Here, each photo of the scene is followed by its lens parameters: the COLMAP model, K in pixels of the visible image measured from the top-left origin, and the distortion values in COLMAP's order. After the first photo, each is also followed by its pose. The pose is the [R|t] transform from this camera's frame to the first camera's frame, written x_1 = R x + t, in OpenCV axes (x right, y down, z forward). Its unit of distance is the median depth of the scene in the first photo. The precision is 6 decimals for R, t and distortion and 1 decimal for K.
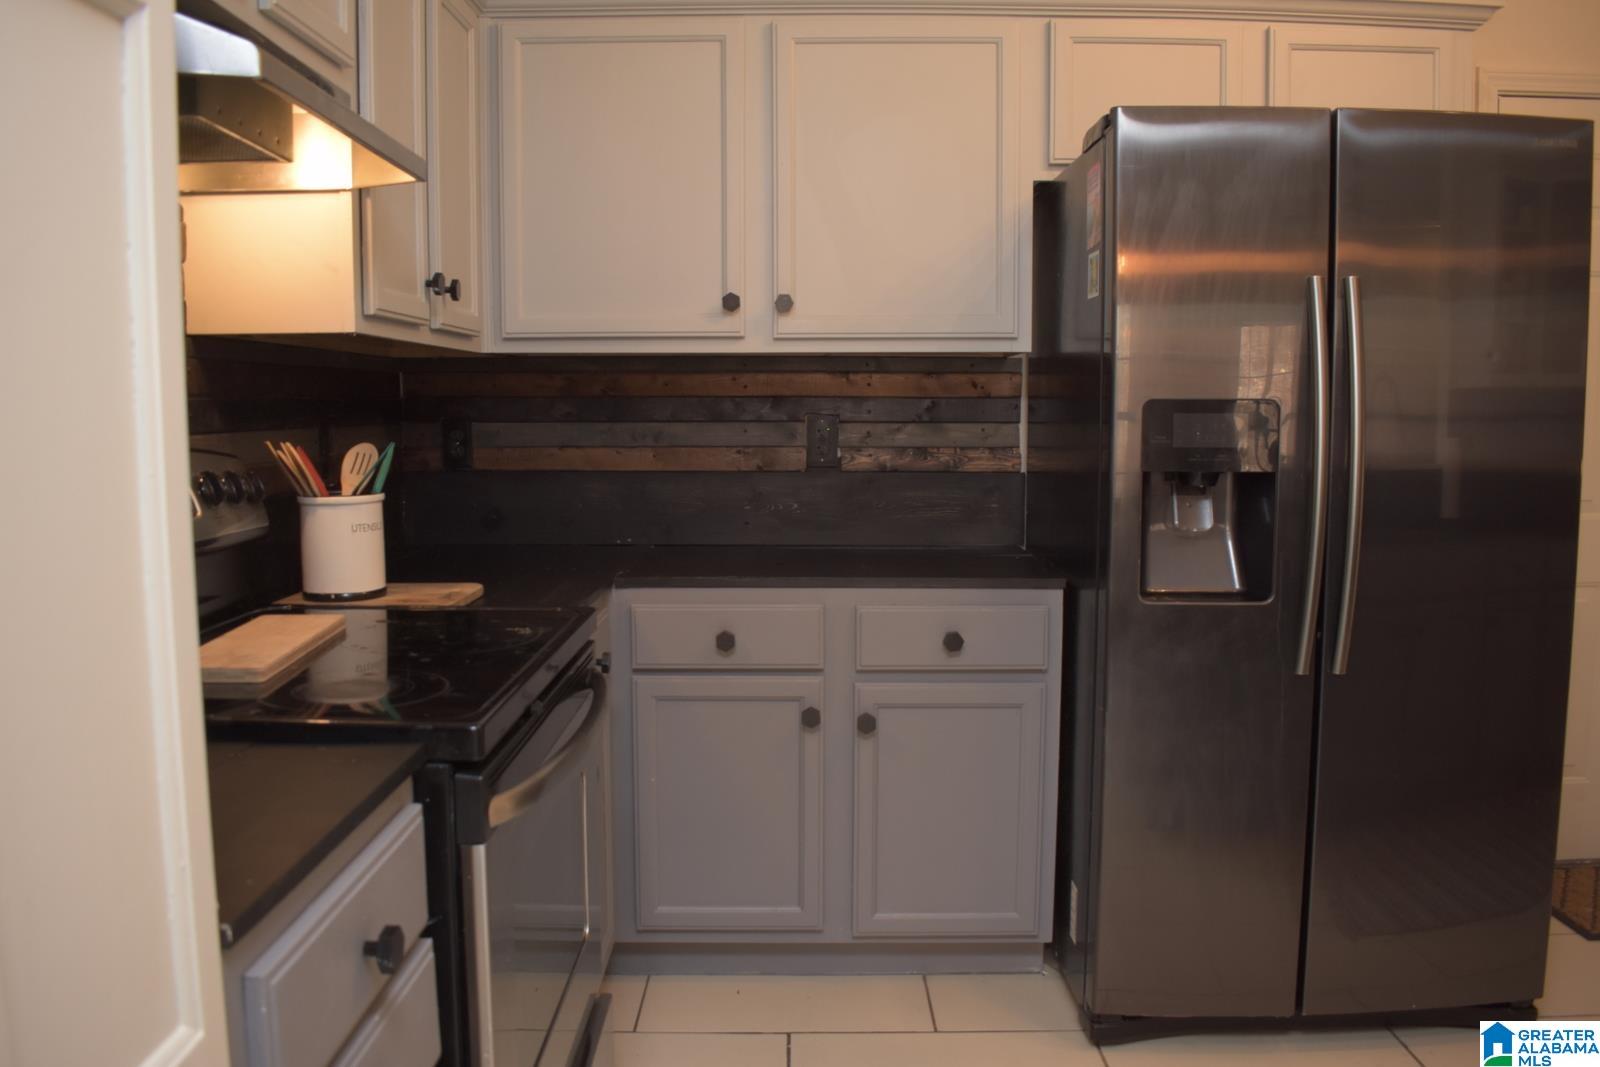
lens RADIAL K [[1256.1, 0, 806.3], [0, 1256.1, 532.3], [0, 0, 1]] dist [-0.097026, 0.015603]
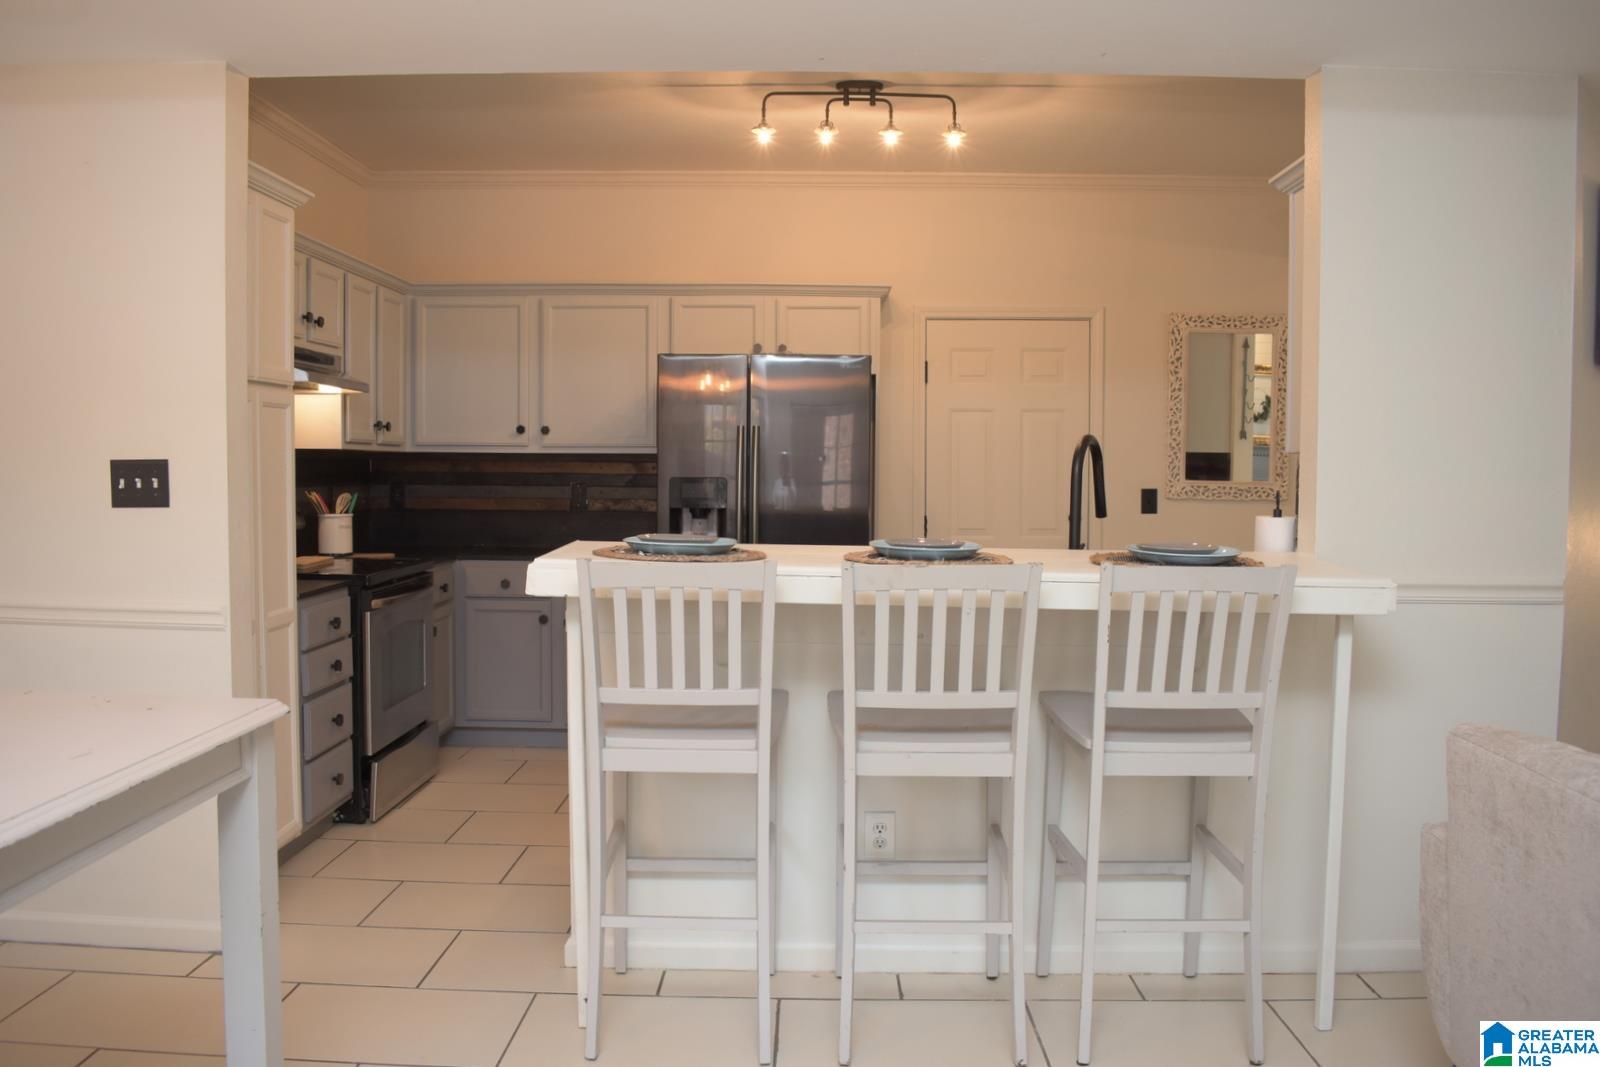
lens RADIAL K [[1256.1, 0, 806.3], [0, 1256.1, 532.3], [0, 0, 1]] dist [-0.097026, 0.015603]
pose [[0.999840, 0.010539, -0.014479, 0.472457], [-0.011269, 0.998620, -0.051292, 0.097369], [0.013919, 0.051447, 0.998579, -1.142139]]
